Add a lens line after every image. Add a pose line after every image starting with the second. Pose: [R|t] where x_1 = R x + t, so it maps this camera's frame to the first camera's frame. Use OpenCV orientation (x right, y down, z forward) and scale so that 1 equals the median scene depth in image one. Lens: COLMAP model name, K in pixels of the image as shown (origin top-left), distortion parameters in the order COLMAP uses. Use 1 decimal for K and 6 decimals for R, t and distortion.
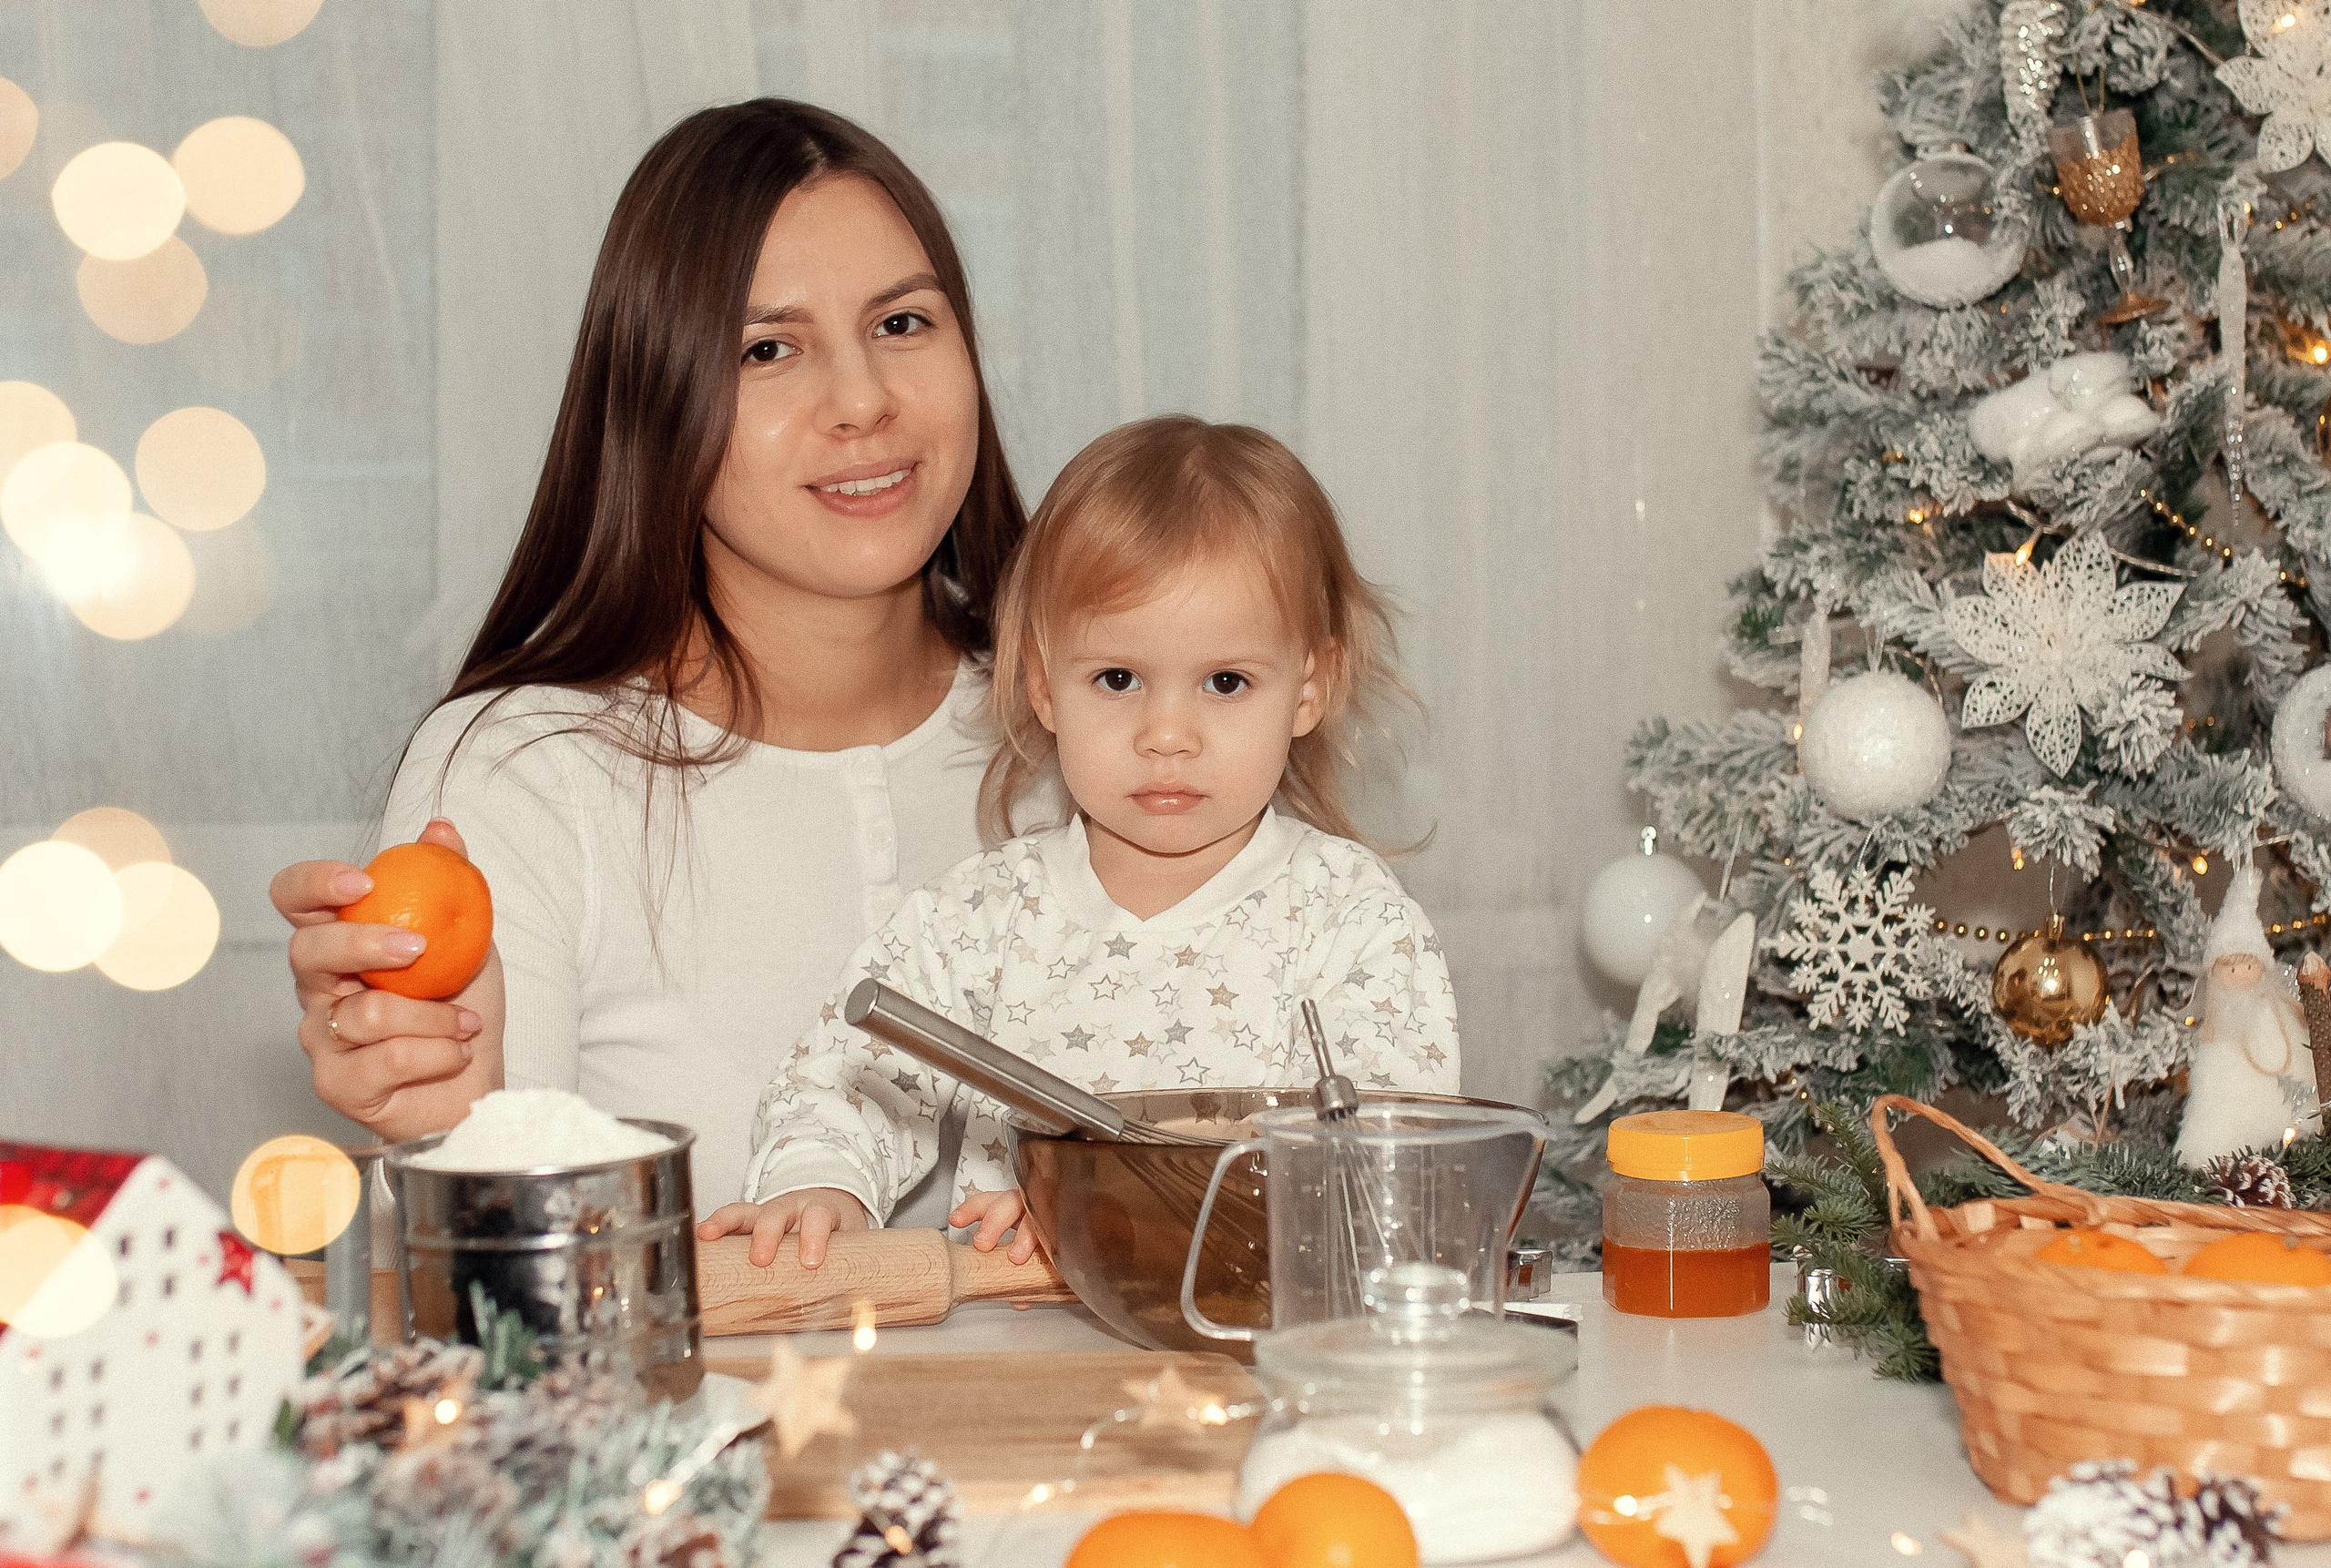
lens RADIAL K [[4158.0, 0, 1165.5], [0, 4158.0, 784.0], [0, 0, 1]] dist [-0.013990, -0.001678]
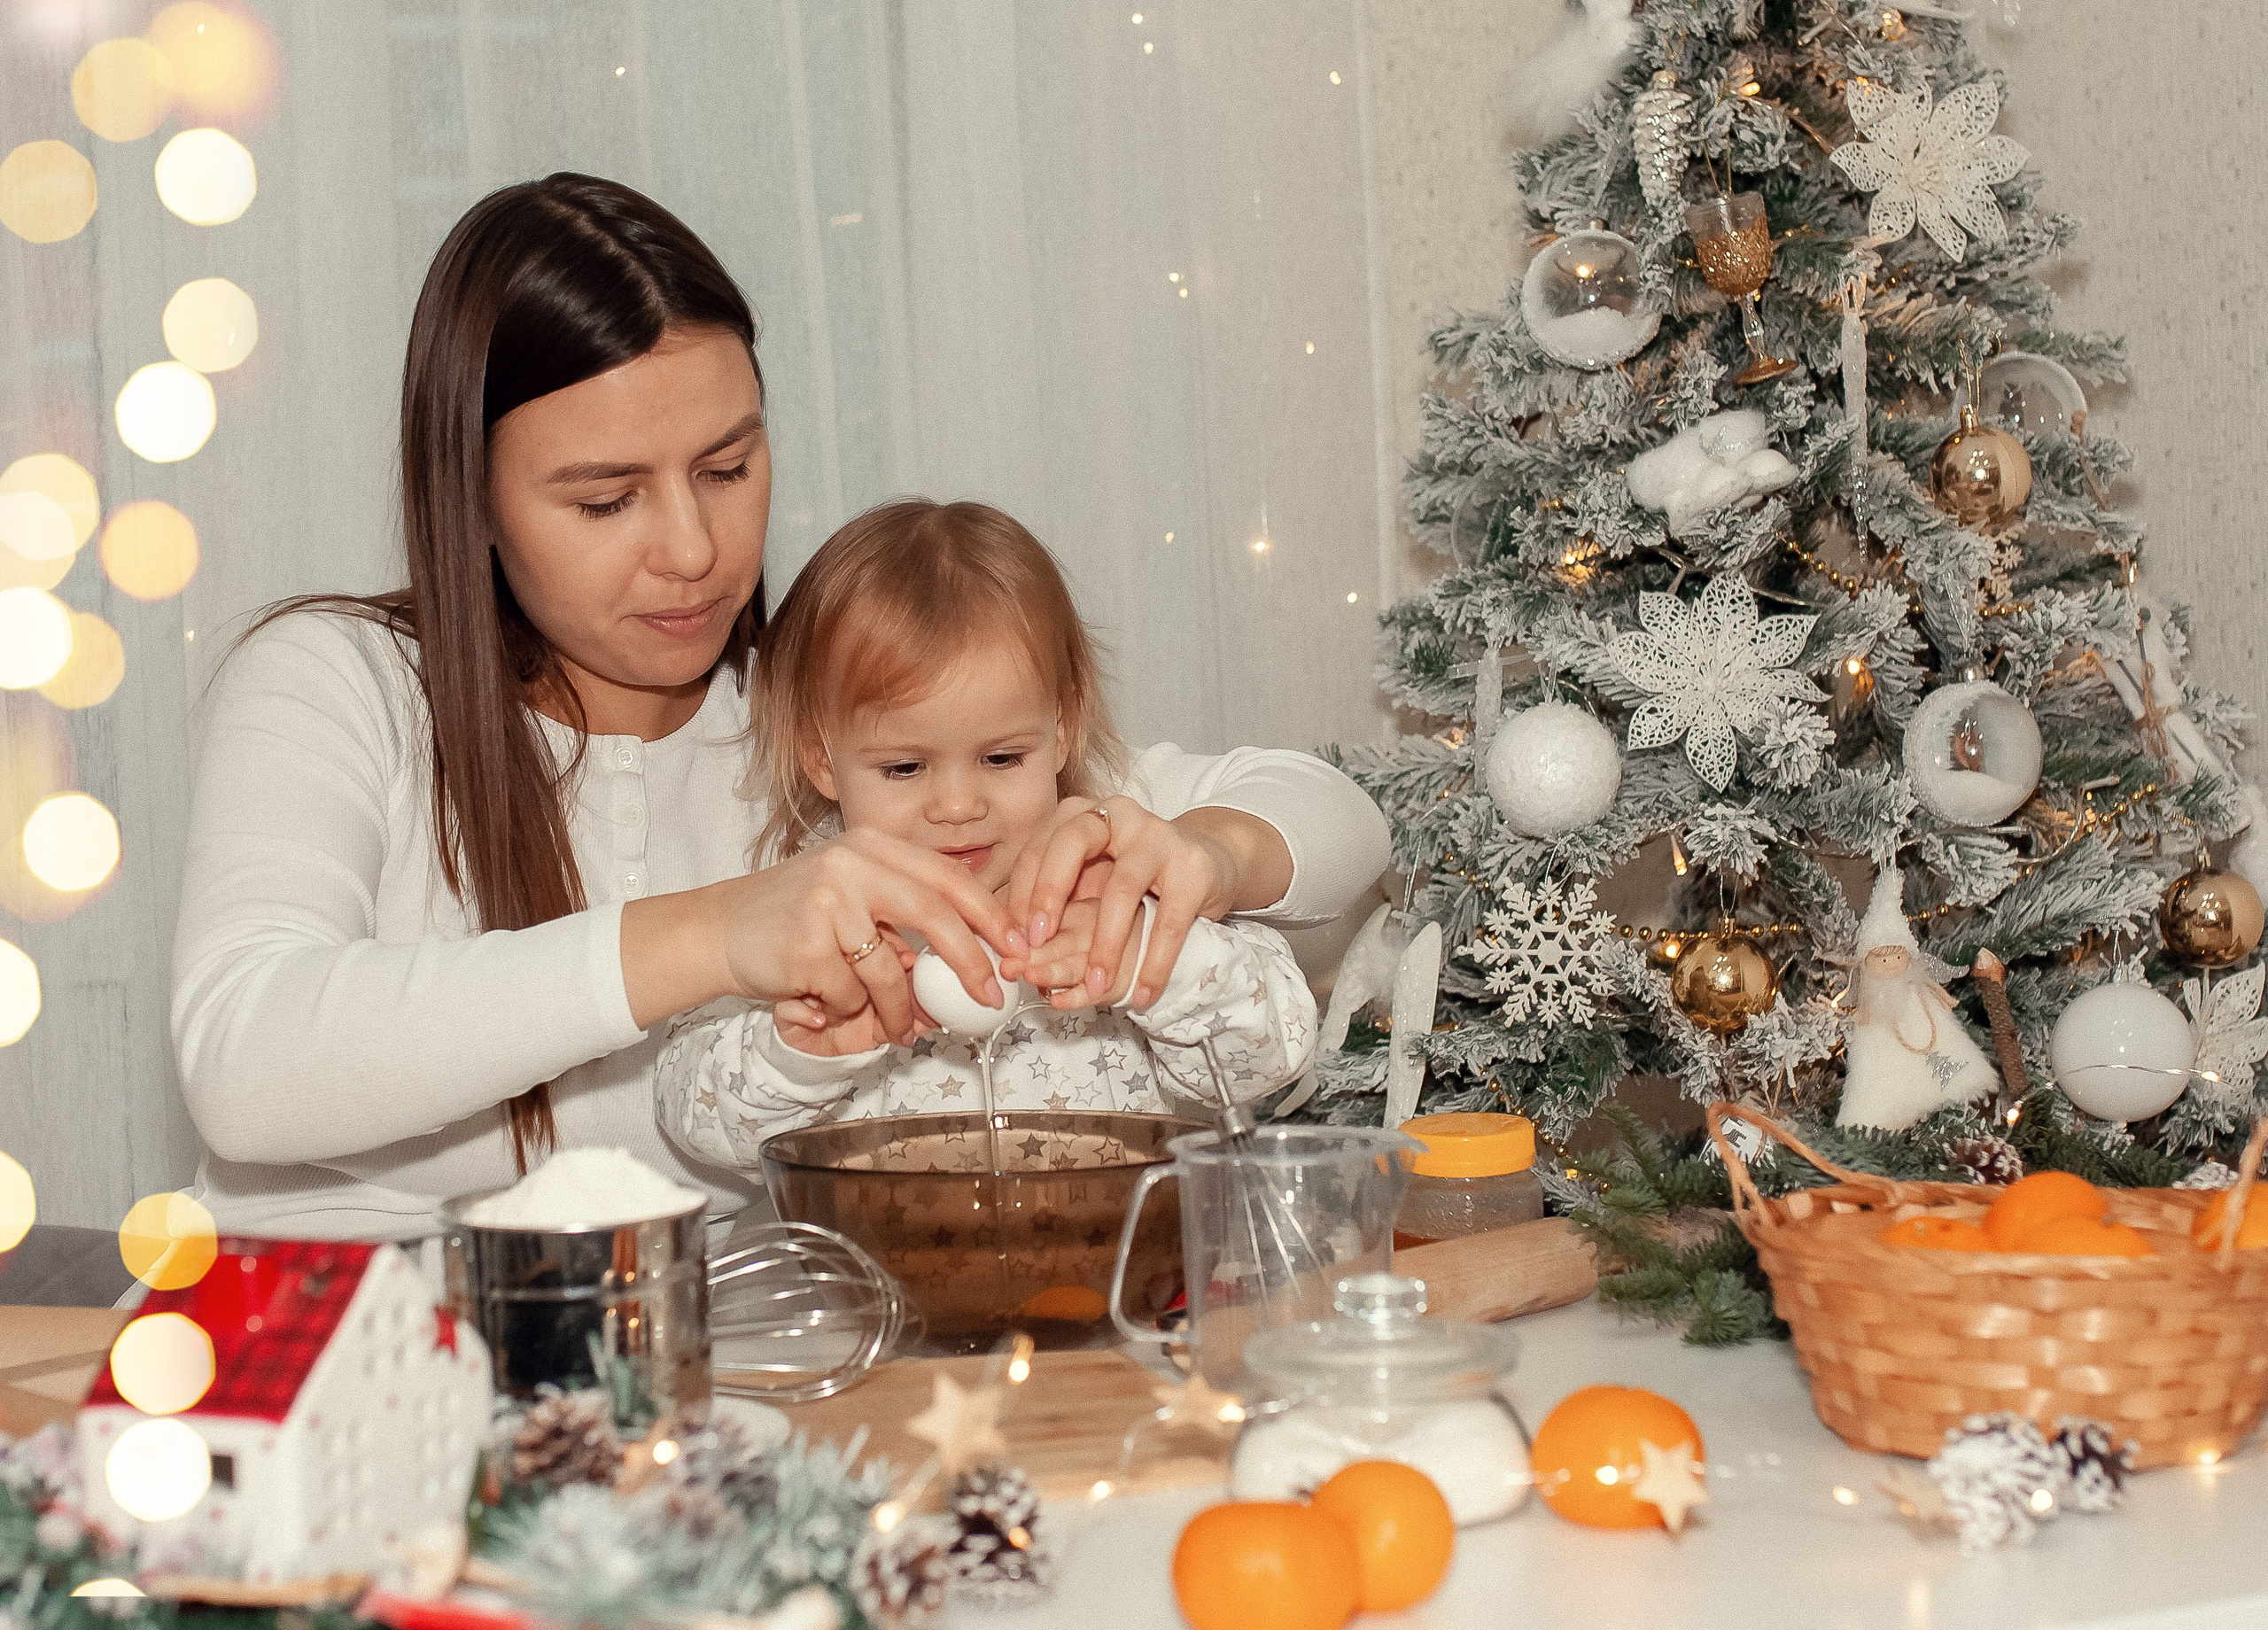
lens RADIAL K [[4105.7, 0, 1005.7], [0, 4105.7, 807.7], [0, 0, 1]] dist [-0.027296, 0.086151]
pose [[0.992398, -0.035150, 0.117941, -0.104550], [0.033425, 0.999304, 0.016574, -0.022089], [-0.118441, -0.012506, 0.992882, -0.072013]]
